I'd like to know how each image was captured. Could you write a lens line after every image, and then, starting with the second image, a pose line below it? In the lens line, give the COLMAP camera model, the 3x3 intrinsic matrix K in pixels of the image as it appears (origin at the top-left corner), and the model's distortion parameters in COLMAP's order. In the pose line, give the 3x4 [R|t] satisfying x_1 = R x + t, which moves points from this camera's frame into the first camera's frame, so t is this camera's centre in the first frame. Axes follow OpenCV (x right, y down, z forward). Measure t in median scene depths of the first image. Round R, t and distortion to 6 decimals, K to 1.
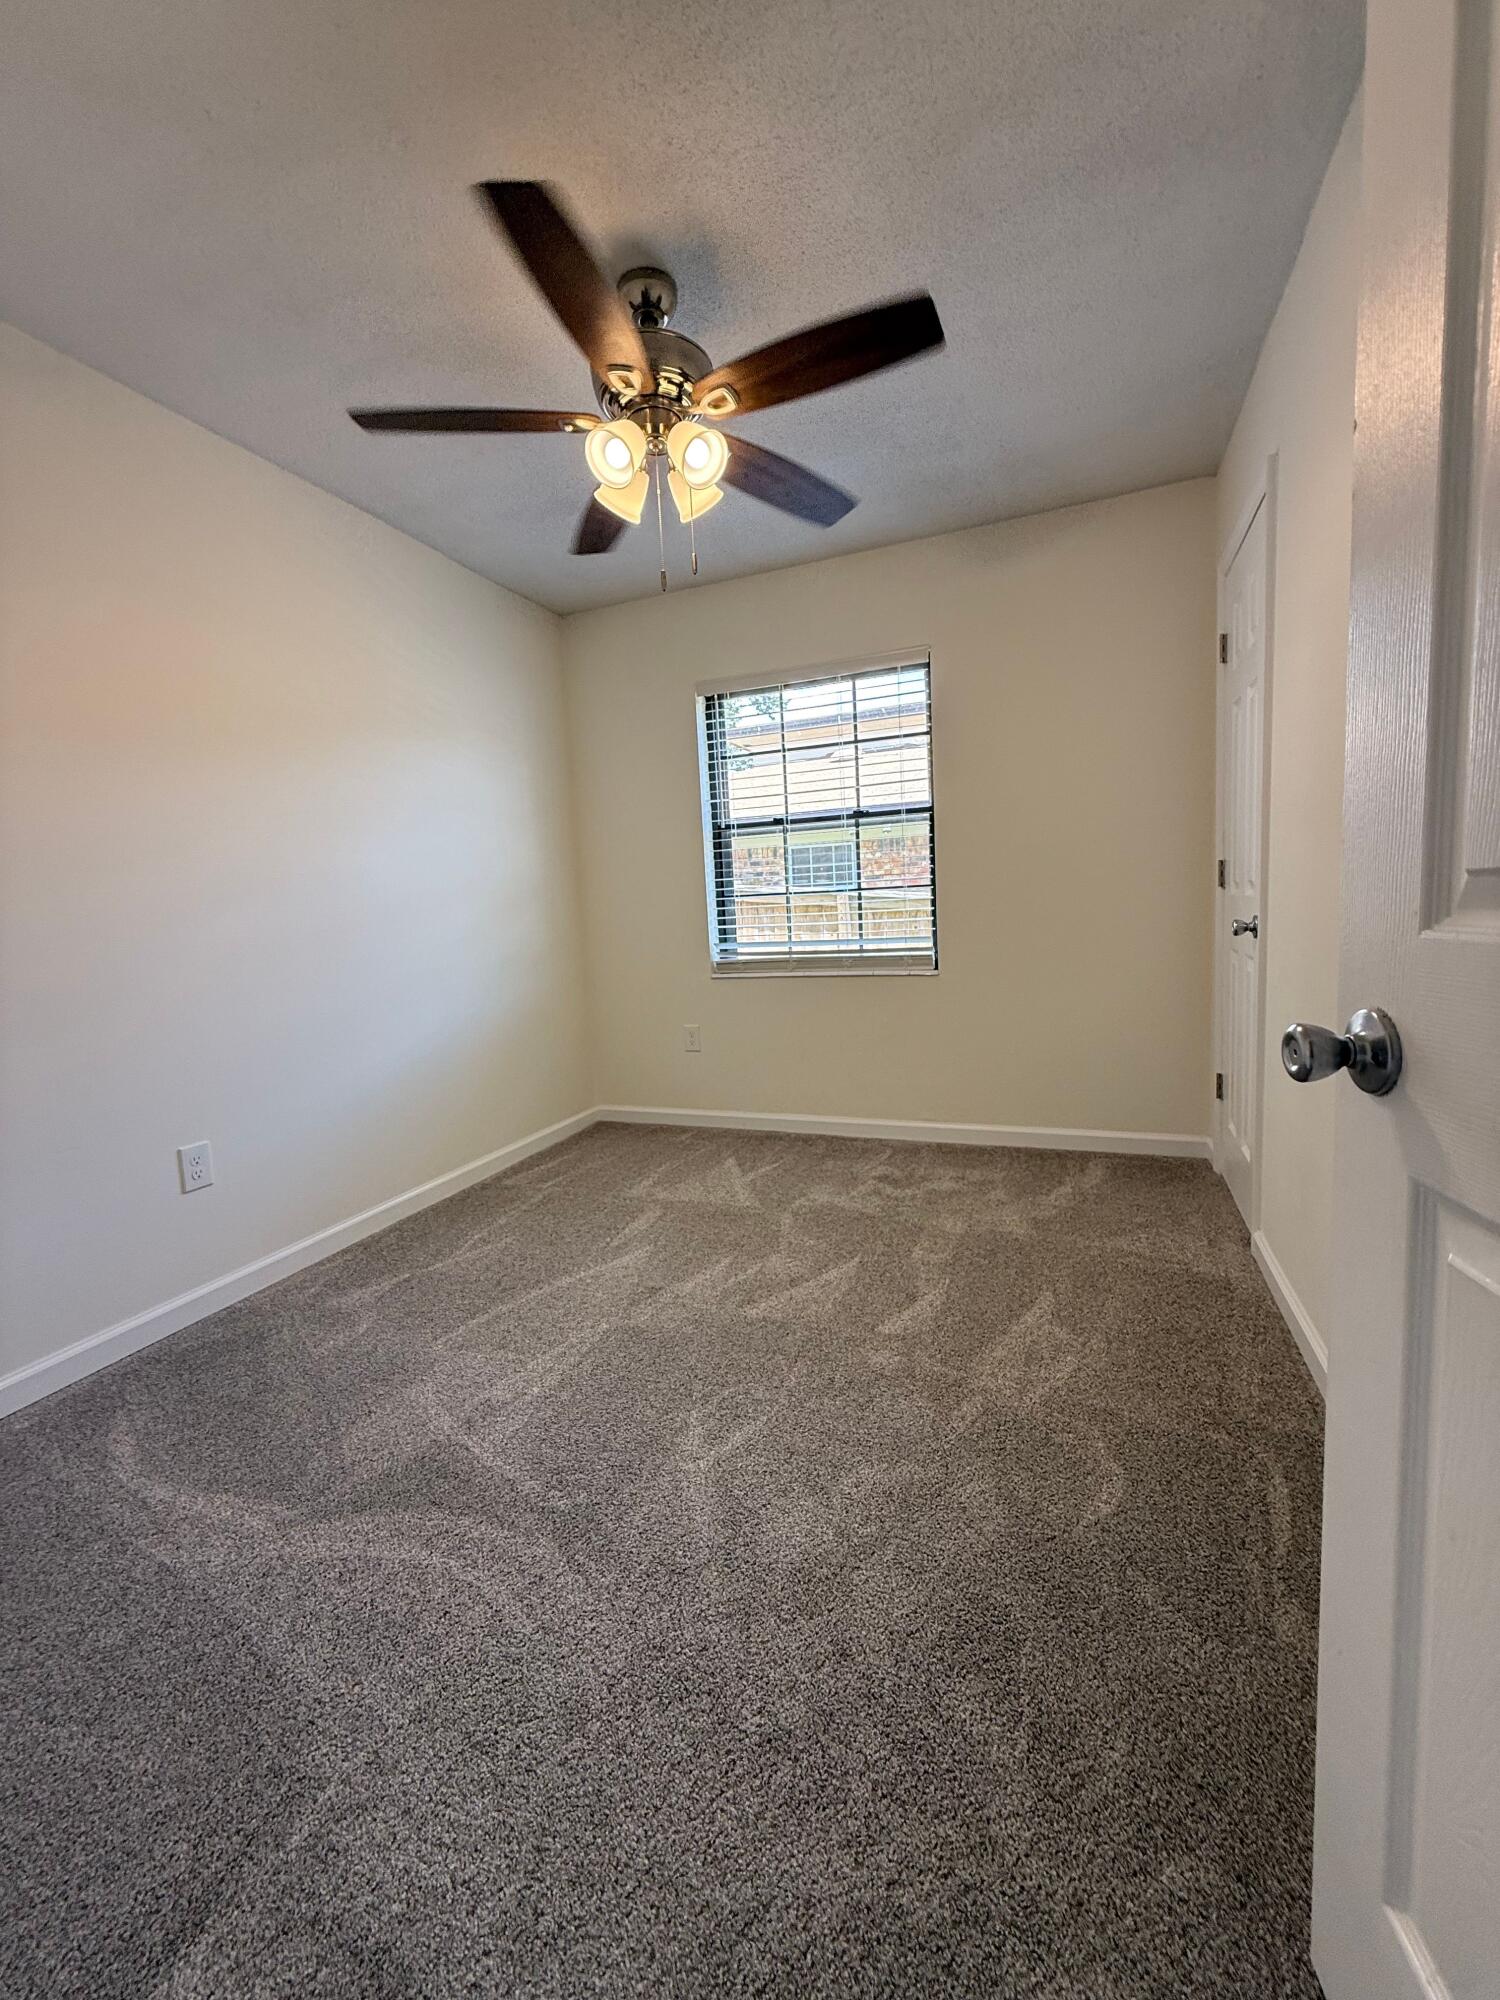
lens RADIAL K [[794.3, 0, 753.0], [0, 794.3, 1000.3], [0, 0, 1]] dist [-0.001468, 0.000583]
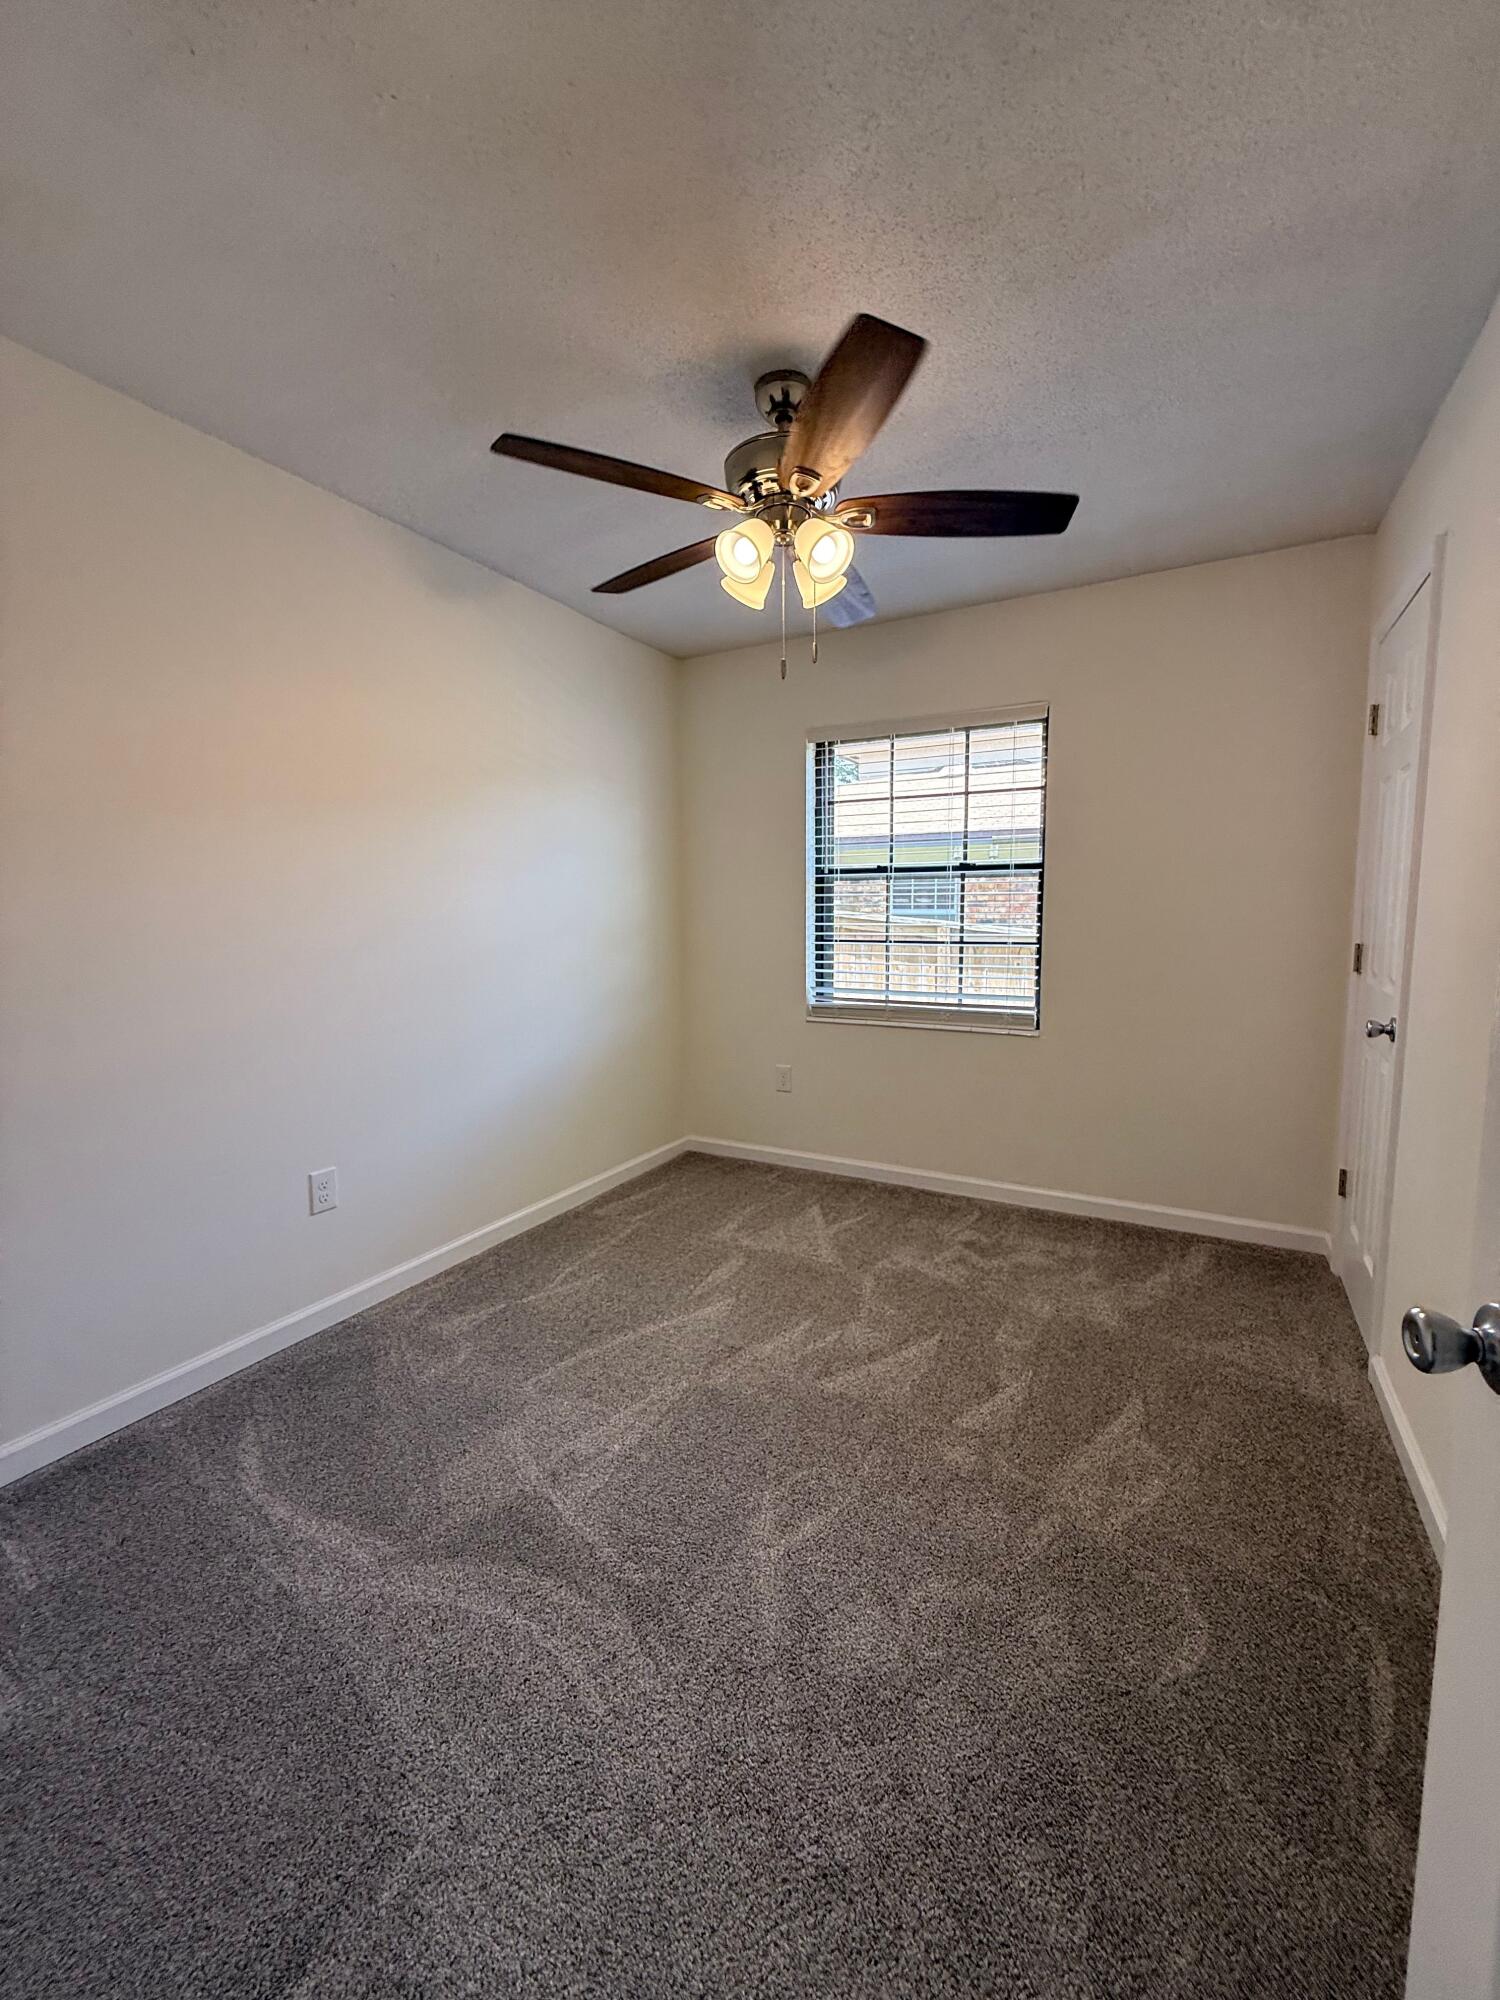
lens RADIAL K [[794.3, 0, 753.2], [0, 794.3, 1005.7], [0, 0, 1]] dist [-0.001468, 0.000583]
pose [[0.991759, 0.056602, -0.114934, -0.009890], [-0.056864, 0.998381, 0.000993, -0.104405], [0.114804, 0.005551, 0.993373, -0.018358]]
